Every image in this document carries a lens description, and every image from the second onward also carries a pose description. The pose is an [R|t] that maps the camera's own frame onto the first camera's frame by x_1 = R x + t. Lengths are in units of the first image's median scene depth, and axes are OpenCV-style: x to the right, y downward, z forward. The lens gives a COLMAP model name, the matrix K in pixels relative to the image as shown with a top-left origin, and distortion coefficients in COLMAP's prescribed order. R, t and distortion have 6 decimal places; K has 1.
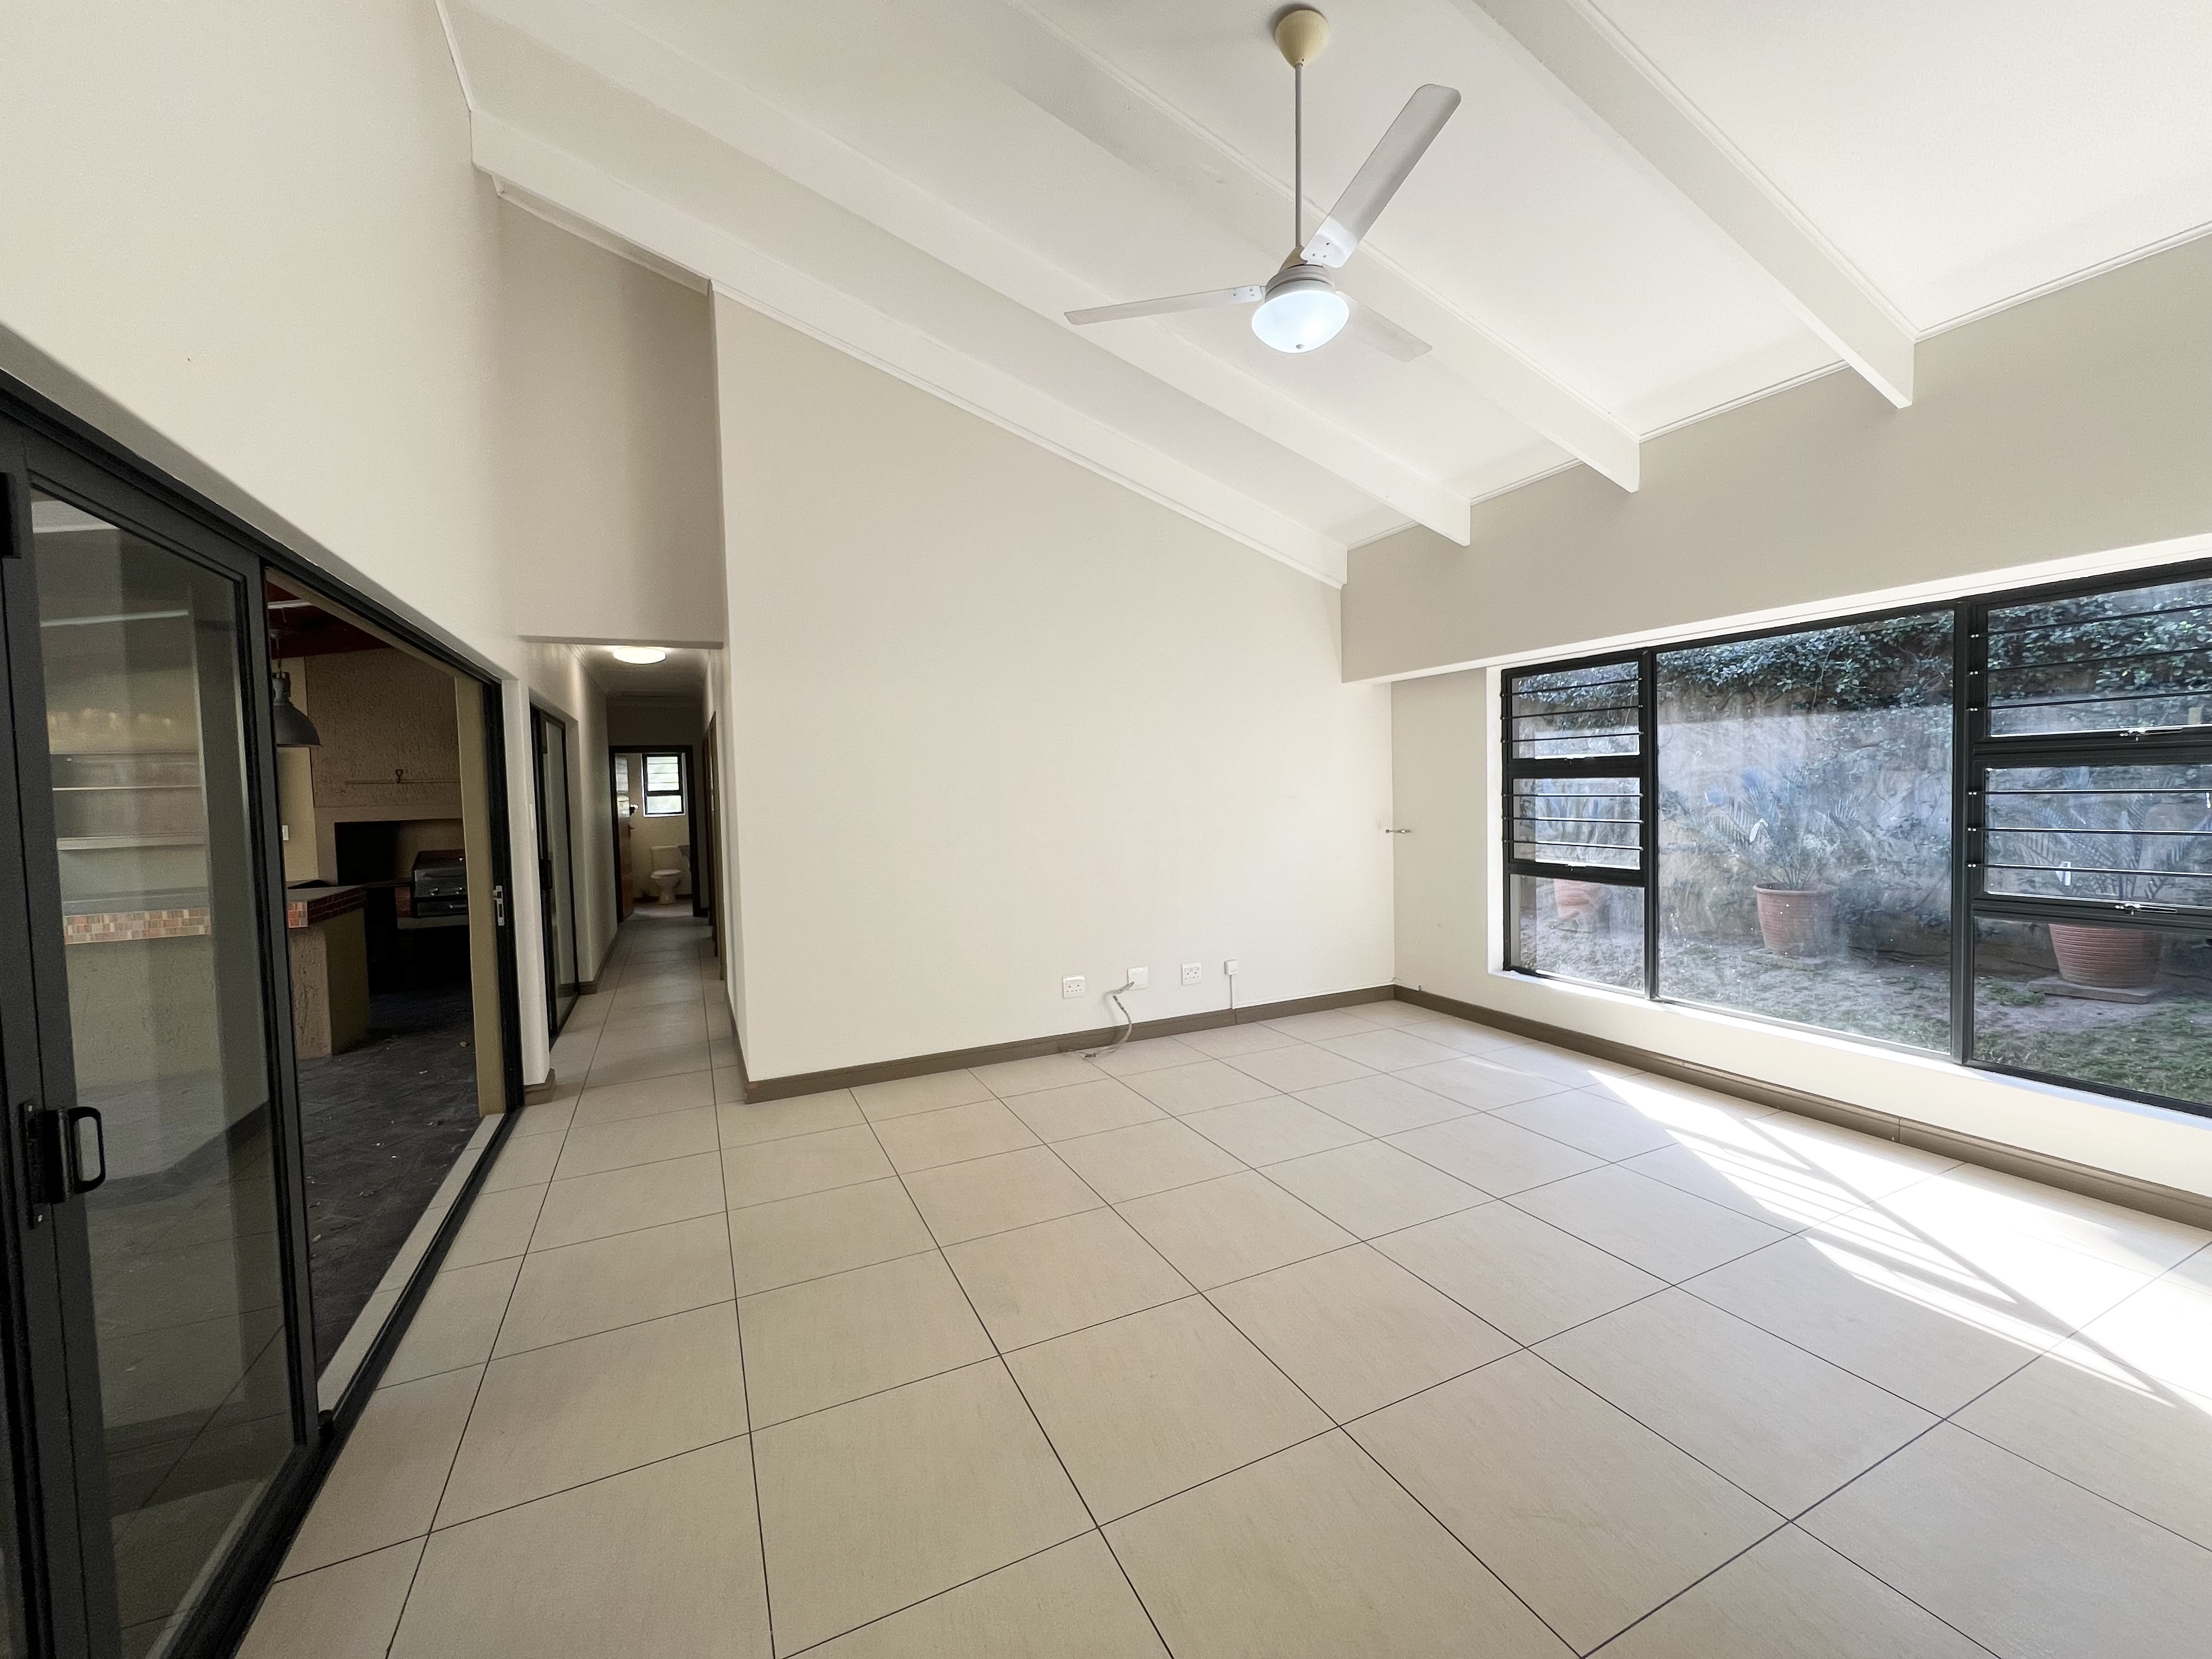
lens RADIAL K [[885.8, 0, 1103.1], [0, 885.8, 825.2], [0, 0, 1]] dist [-0.002742, 0.000398]
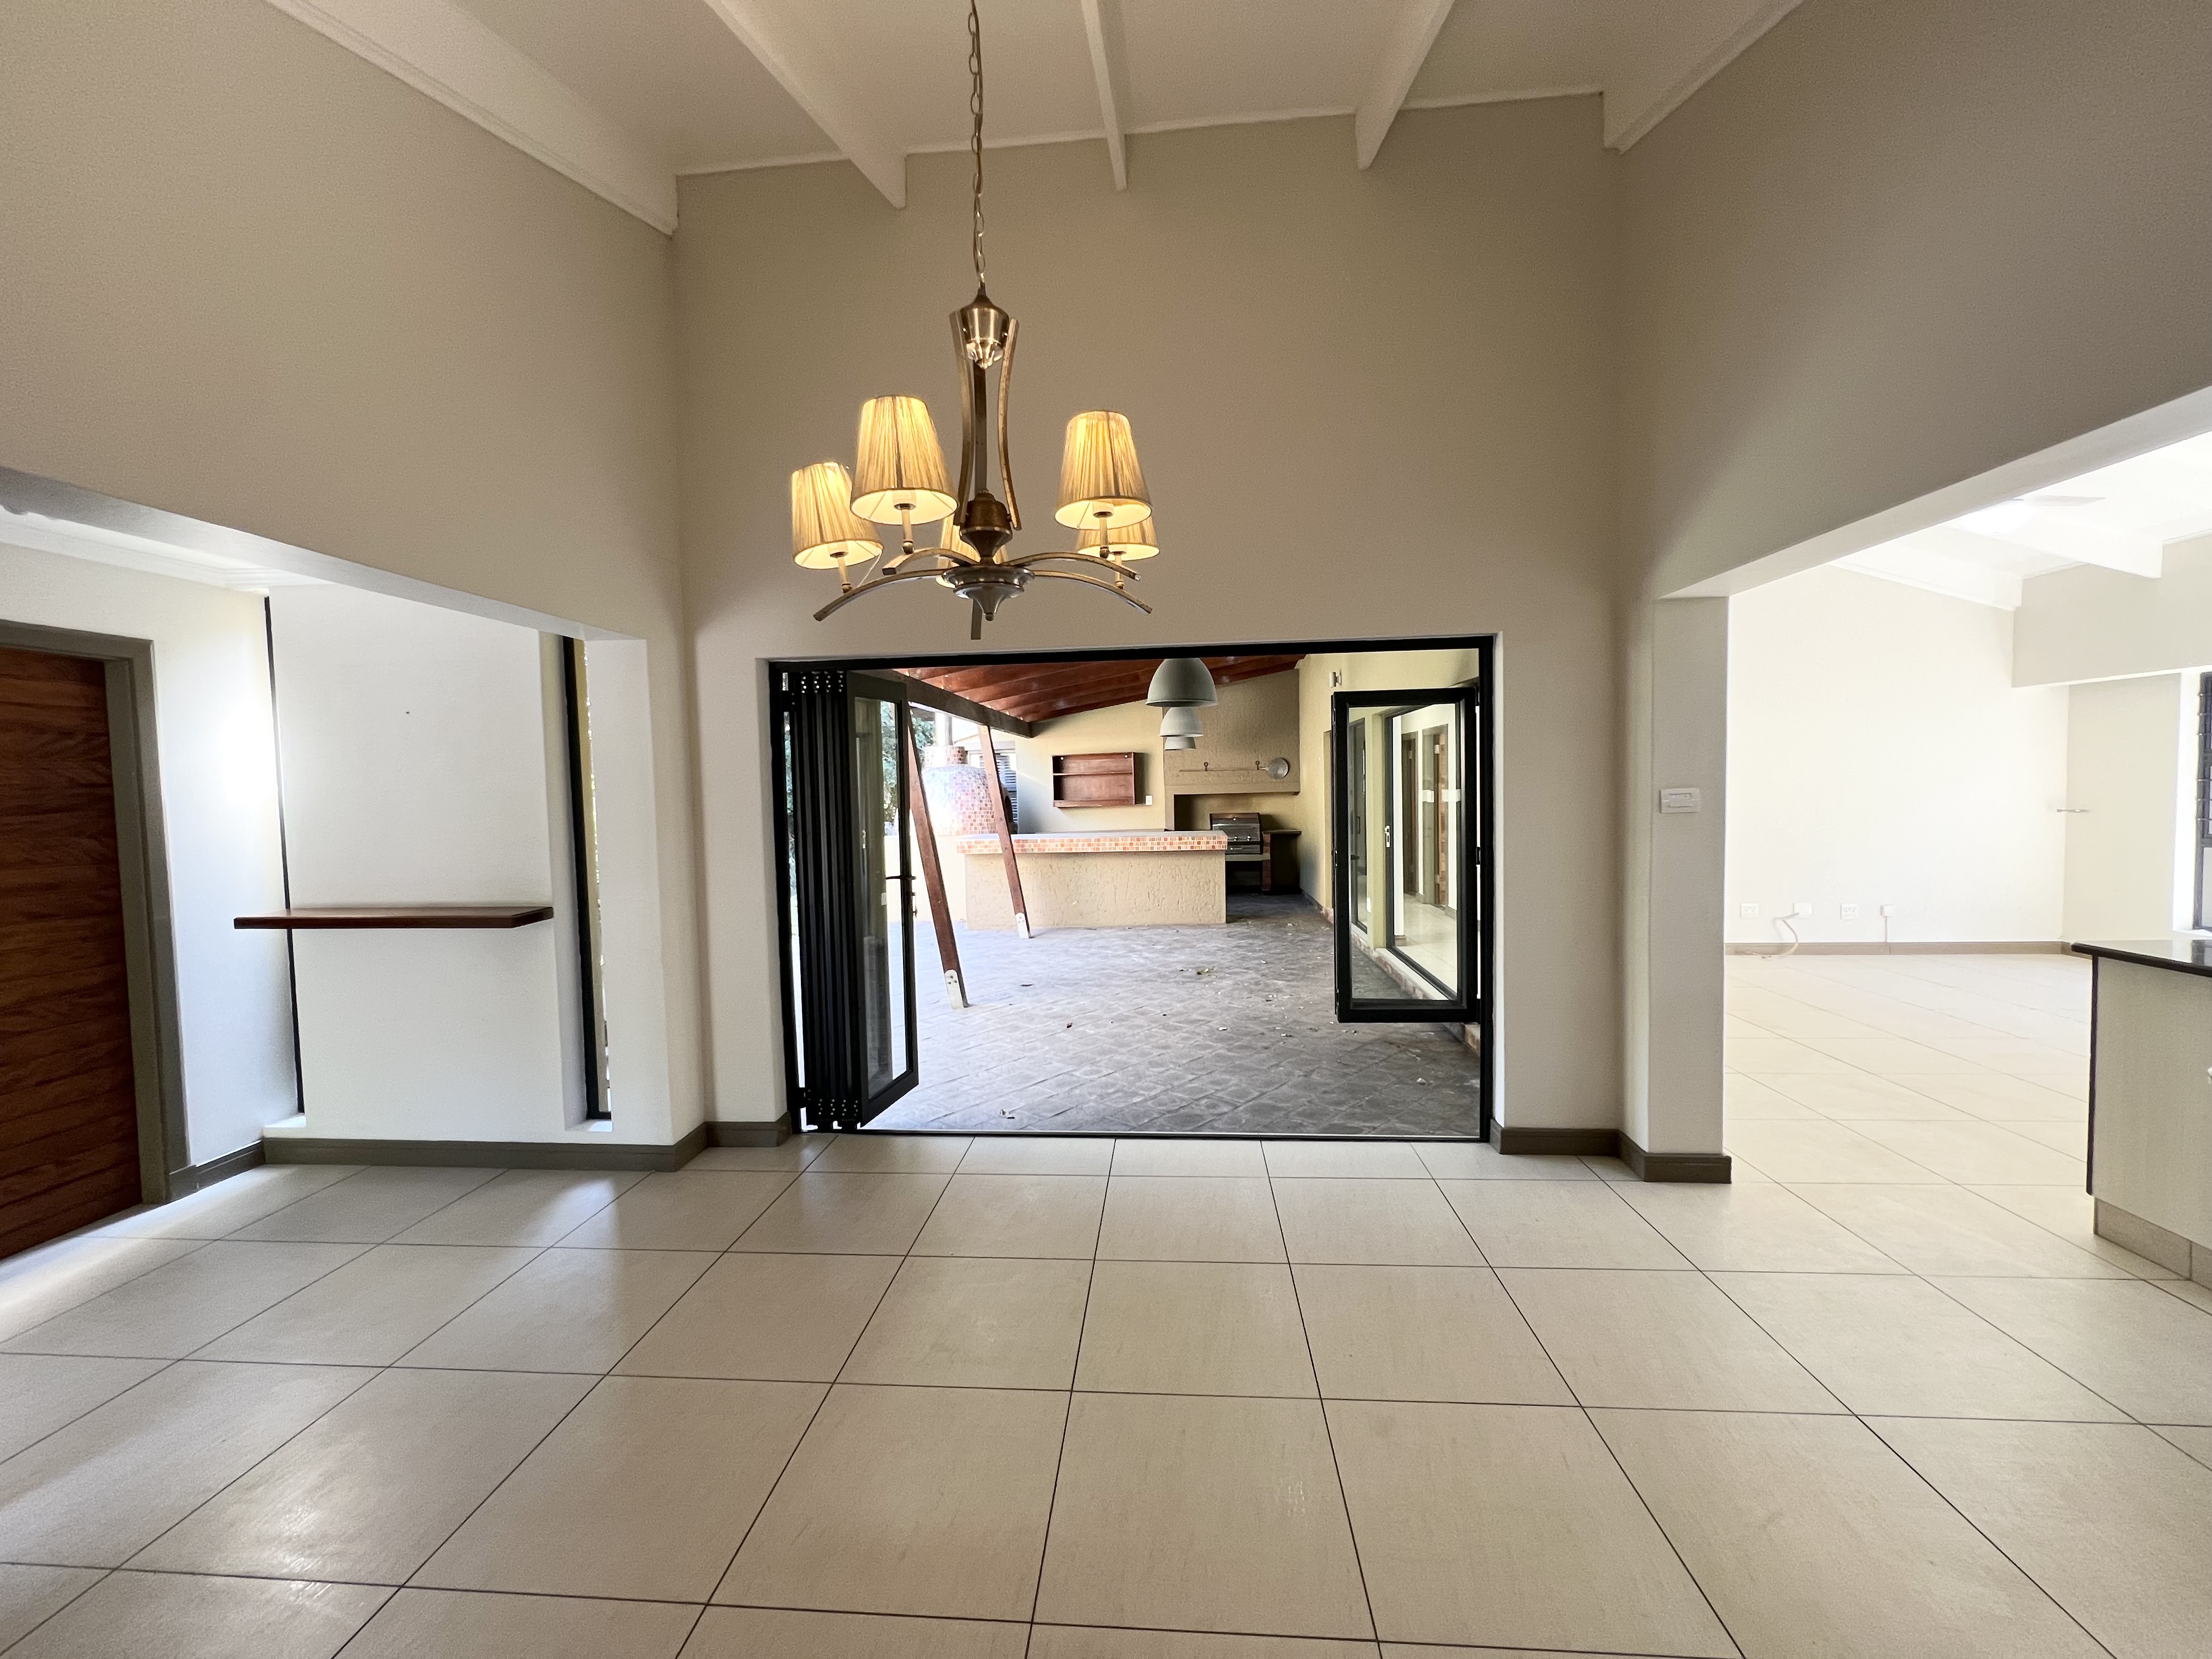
lens RADIAL K [[885.8, 0, 1103.1], [0, 885.8, 825.2], [0, 0, 1]] dist [-0.002742, 0.000398]
pose [[0.866553, 0.029322, -0.498223, -0.236207], [-0.022815, 0.999556, 0.019144, 0.039554], [0.498563, -0.005222, 0.866838, -0.790784]]
